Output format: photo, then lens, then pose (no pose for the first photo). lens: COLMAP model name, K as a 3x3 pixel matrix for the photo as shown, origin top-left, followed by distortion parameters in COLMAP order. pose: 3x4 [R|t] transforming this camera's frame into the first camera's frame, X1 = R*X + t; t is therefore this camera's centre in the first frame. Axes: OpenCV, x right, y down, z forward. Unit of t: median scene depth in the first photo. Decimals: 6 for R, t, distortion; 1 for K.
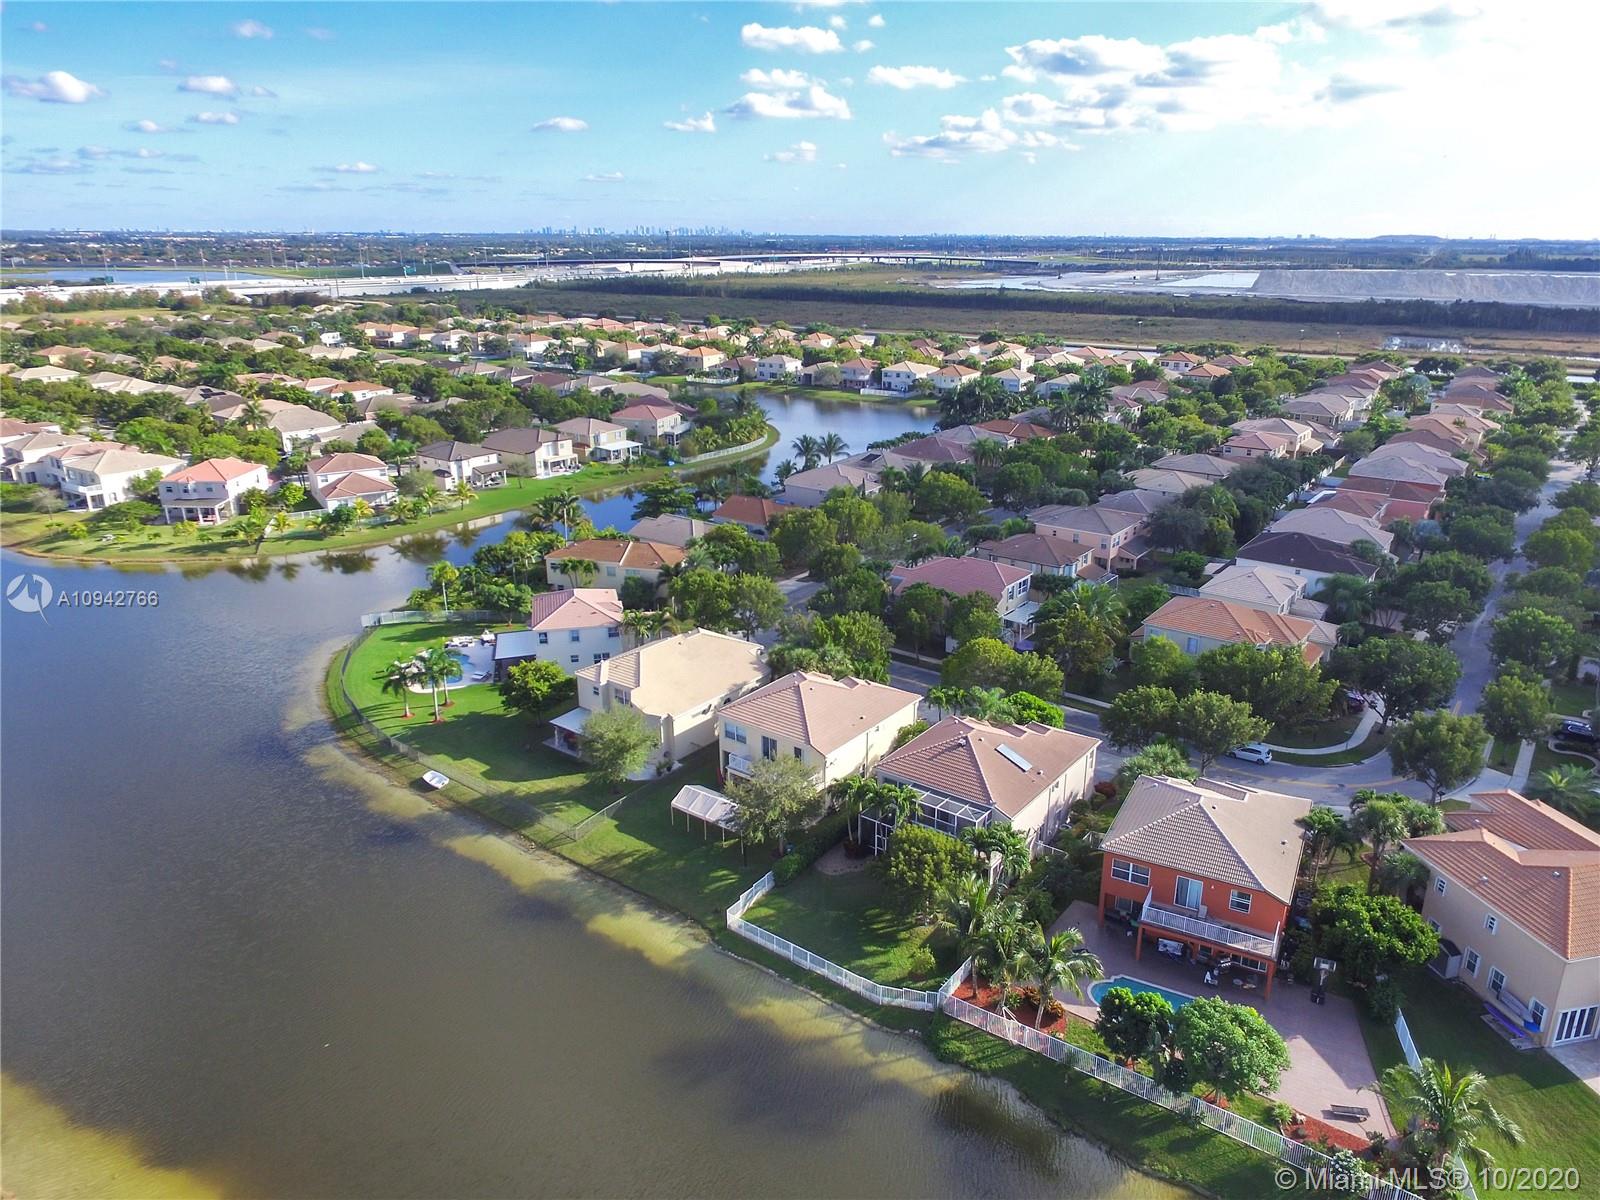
lens RADIAL K [[1070.9, 0, 822.7], [0, 1070.9, 602.7], [0, 0, 1]] dist [0.005713, 0.004933]
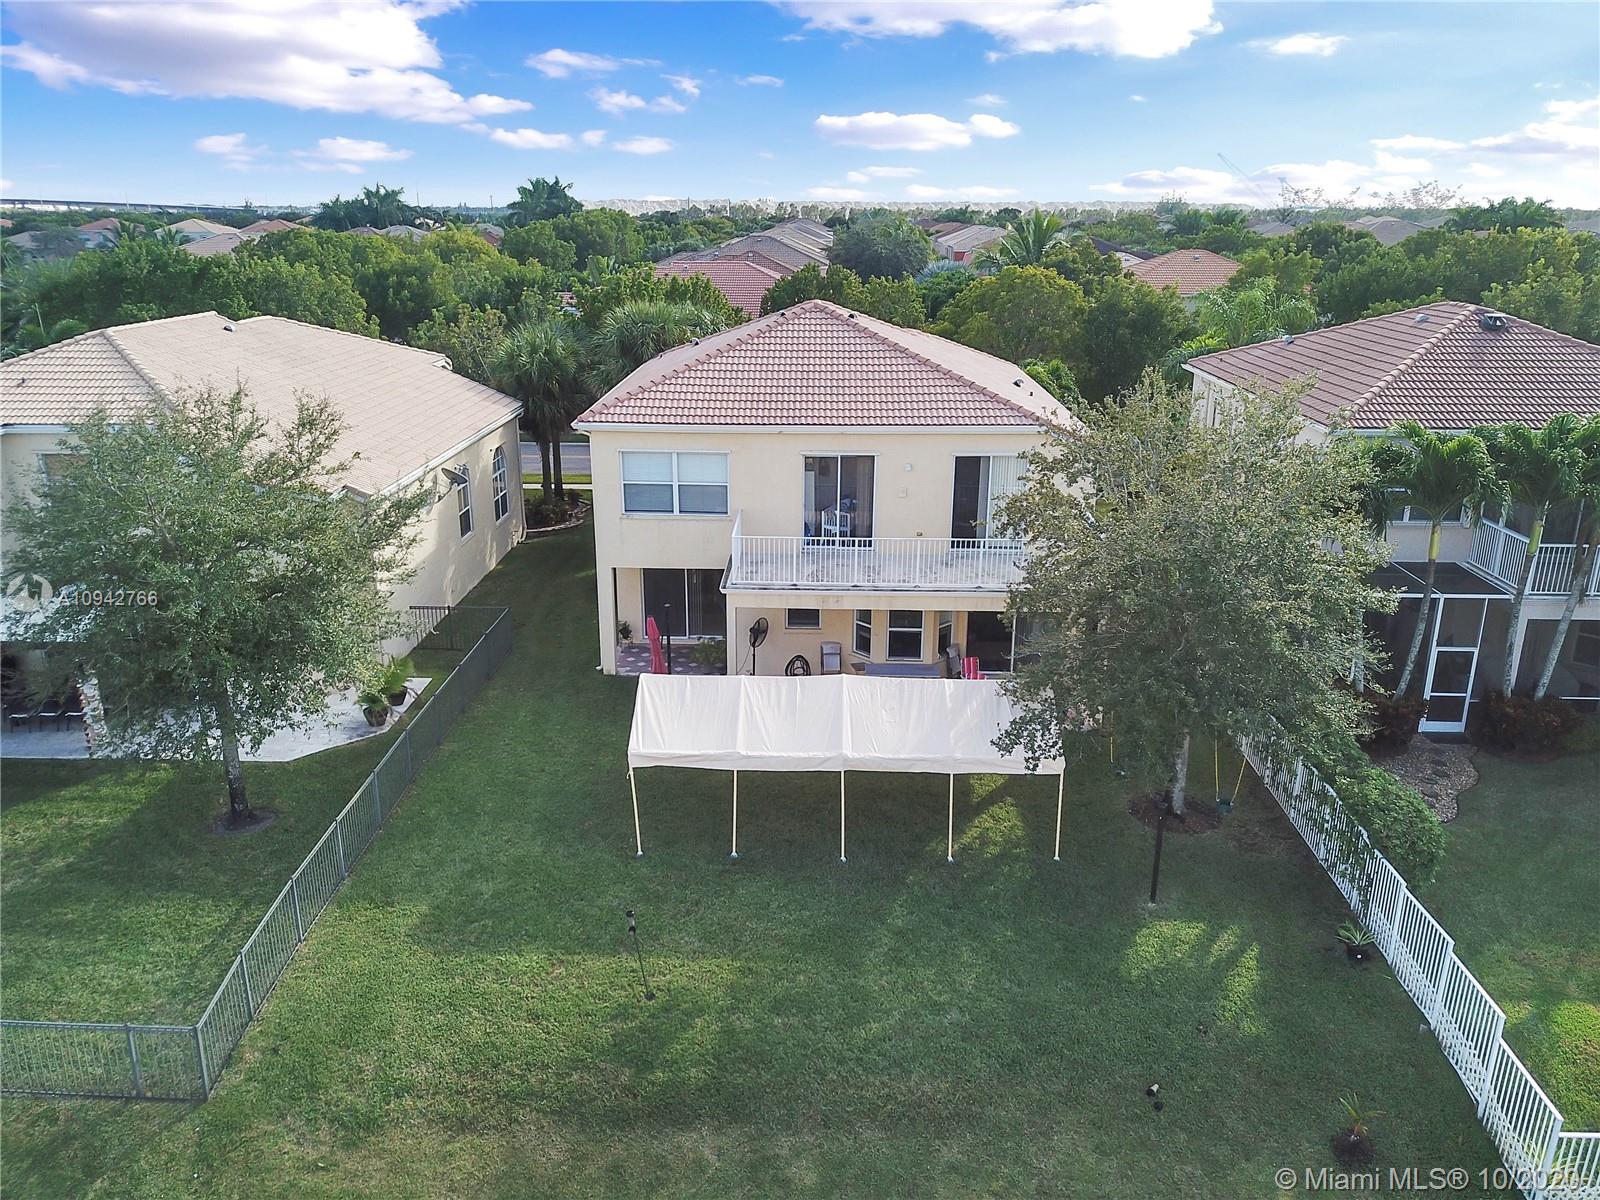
lens RADIAL K [[1213.2, 0, 784.6], [0, 1213.2, 593.3], [0, 0, 1]] dist [0.052046, -0.094644]
pose [[0.823704, -0.167263, 0.541788, -0.125611], [0.179768, 0.983244, 0.030242, 0.079473], [-0.537768, 0.072486, 0.839971, 0.401391]]
